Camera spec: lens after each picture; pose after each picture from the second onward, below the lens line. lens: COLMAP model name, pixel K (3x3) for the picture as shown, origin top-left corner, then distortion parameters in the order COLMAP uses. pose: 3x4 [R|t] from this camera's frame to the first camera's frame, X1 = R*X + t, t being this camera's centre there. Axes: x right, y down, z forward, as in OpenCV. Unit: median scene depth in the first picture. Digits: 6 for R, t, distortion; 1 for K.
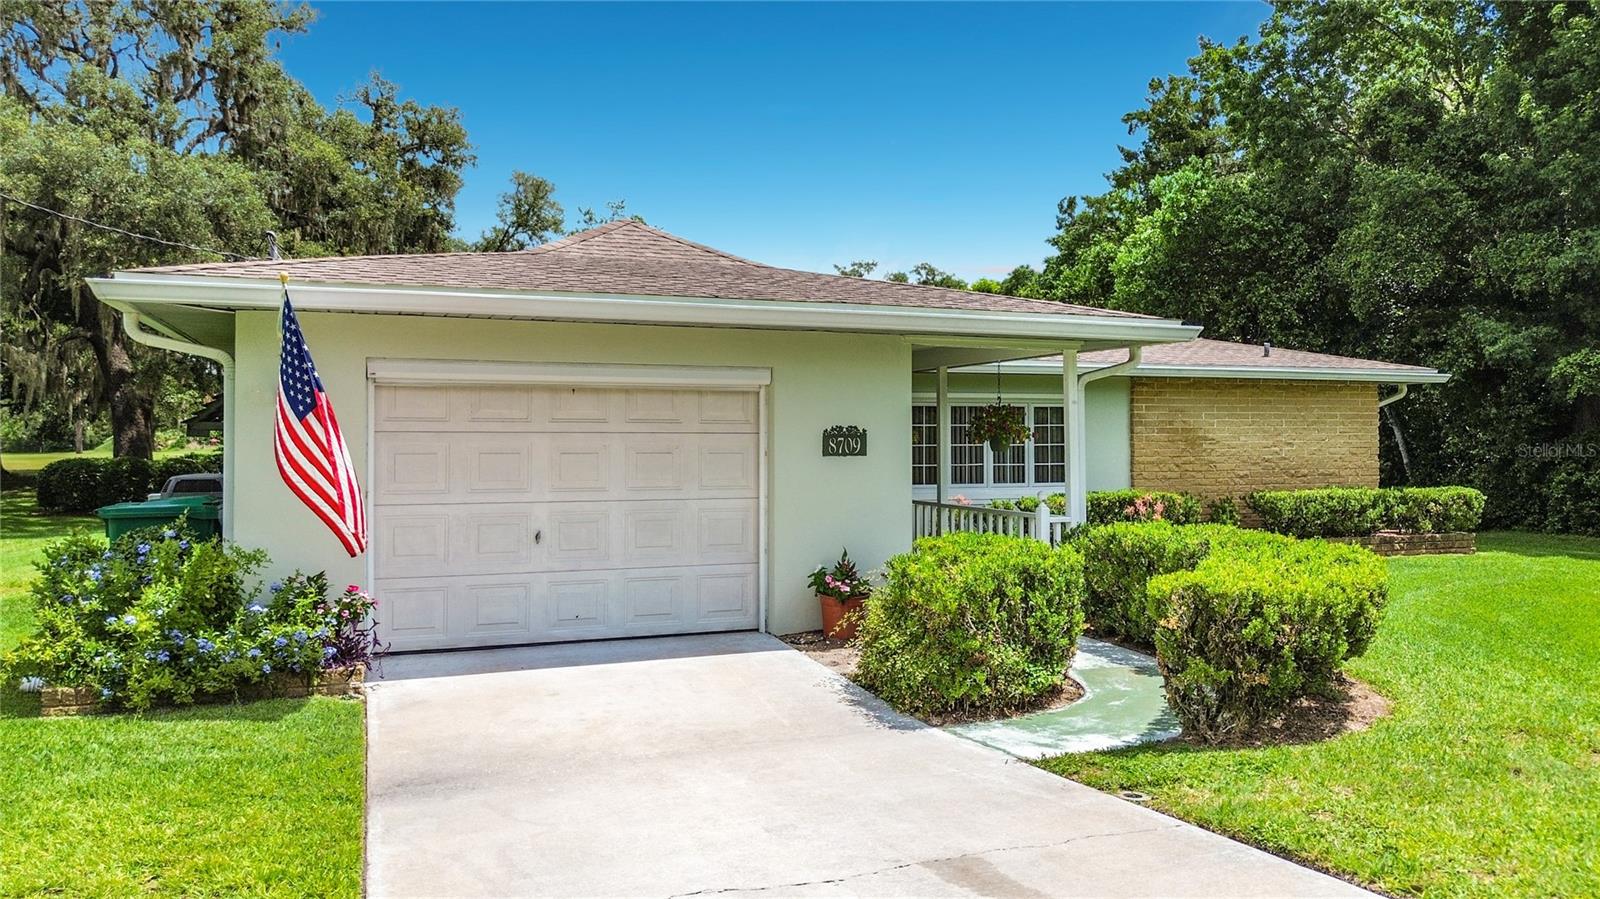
lens RADIAL K [[1132.9, 0, 800.0], [0, 1132.9, 449.5], [0, 0, 1]] dist [0.062567, -0.086582]
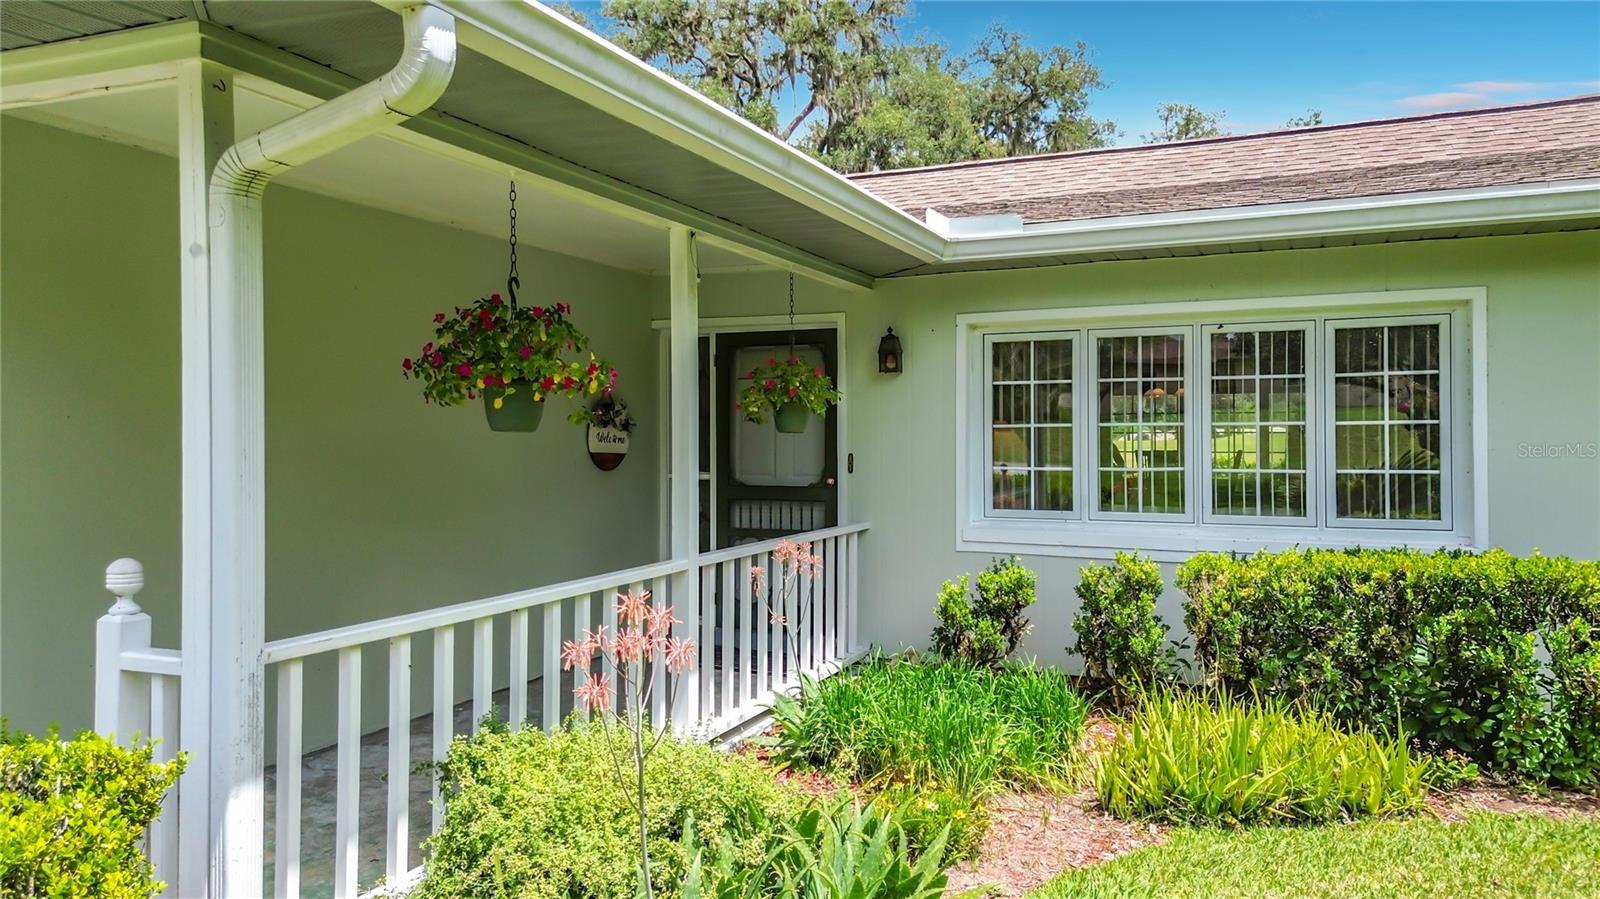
lens RADIAL K [[1132.9, 0, 800.0], [0, 1132.9, 449.5], [0, 0, 1]] dist [0.062567, -0.086582]
pose [[0.721927, 0.009103, -0.691909, 0.581423], [-0.008650, 0.999954, 0.004132, 0.007797], [0.691915, 0.003002, 0.721973, 0.979518]]
